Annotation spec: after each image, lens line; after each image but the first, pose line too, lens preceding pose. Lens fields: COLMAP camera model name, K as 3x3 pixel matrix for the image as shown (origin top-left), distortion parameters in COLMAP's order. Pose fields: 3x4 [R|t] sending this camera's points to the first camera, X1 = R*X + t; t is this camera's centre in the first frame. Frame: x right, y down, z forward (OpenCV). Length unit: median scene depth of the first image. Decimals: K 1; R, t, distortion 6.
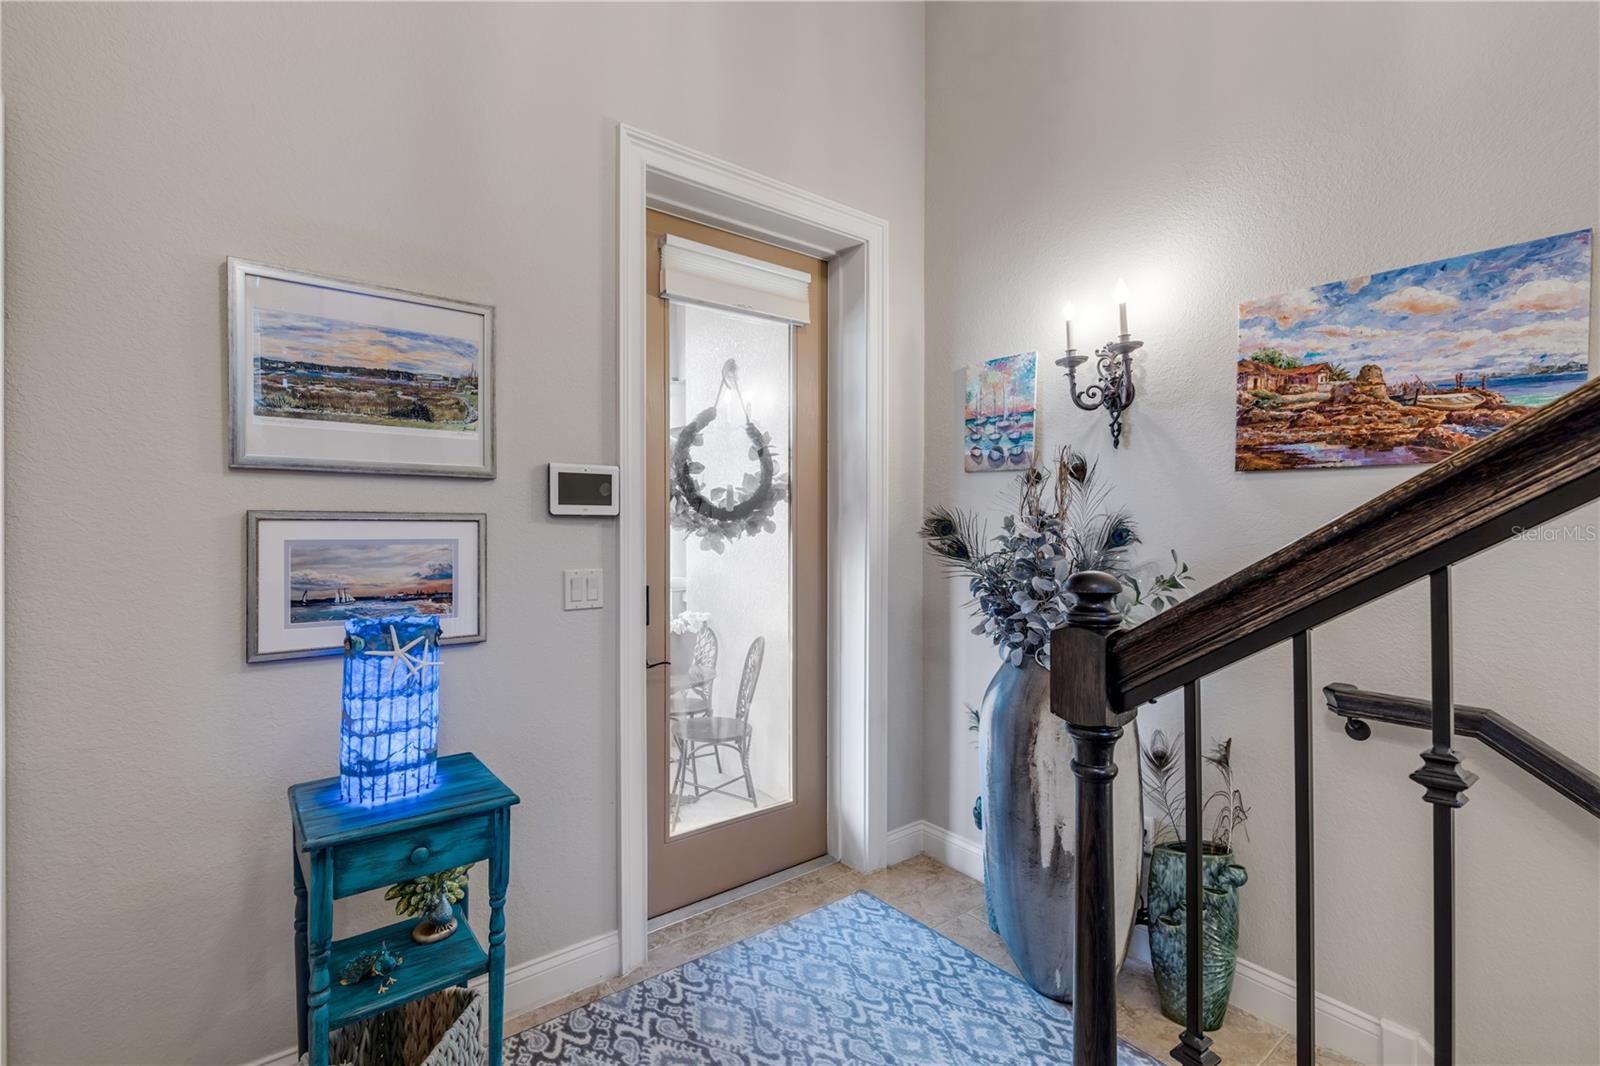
lens RADIAL K [[734.9, 0, 802.8], [0, 734.9, 525.7], [0, 0, 1]] dist [0.007948, -0.002065]
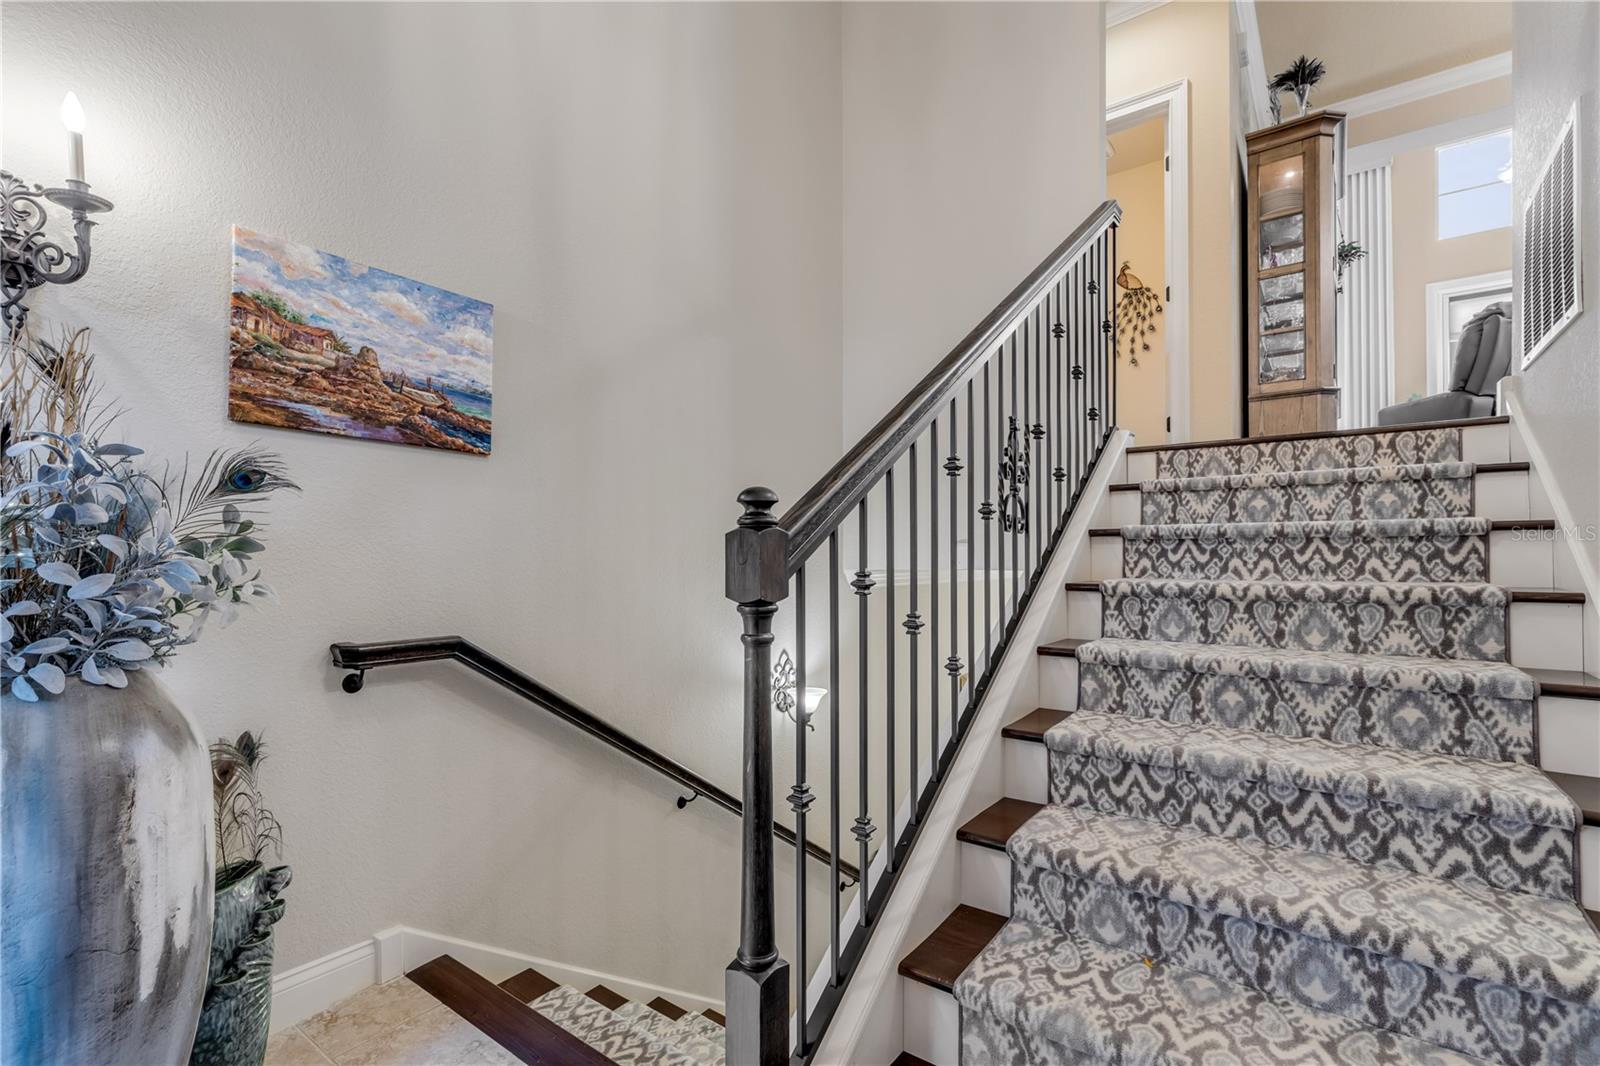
lens RADIAL K [[734.9, 0, 792.1], [0, 734.9, 556.4], [0, 0, 1]] dist [0.007948, -0.002065]
pose [[-0.281497, 0.005889, 0.959544, -0.441712], [0.008000, 0.999961, -0.003790, 0.098816], [-0.959529, 0.006609, -0.281533, 0.666982]]
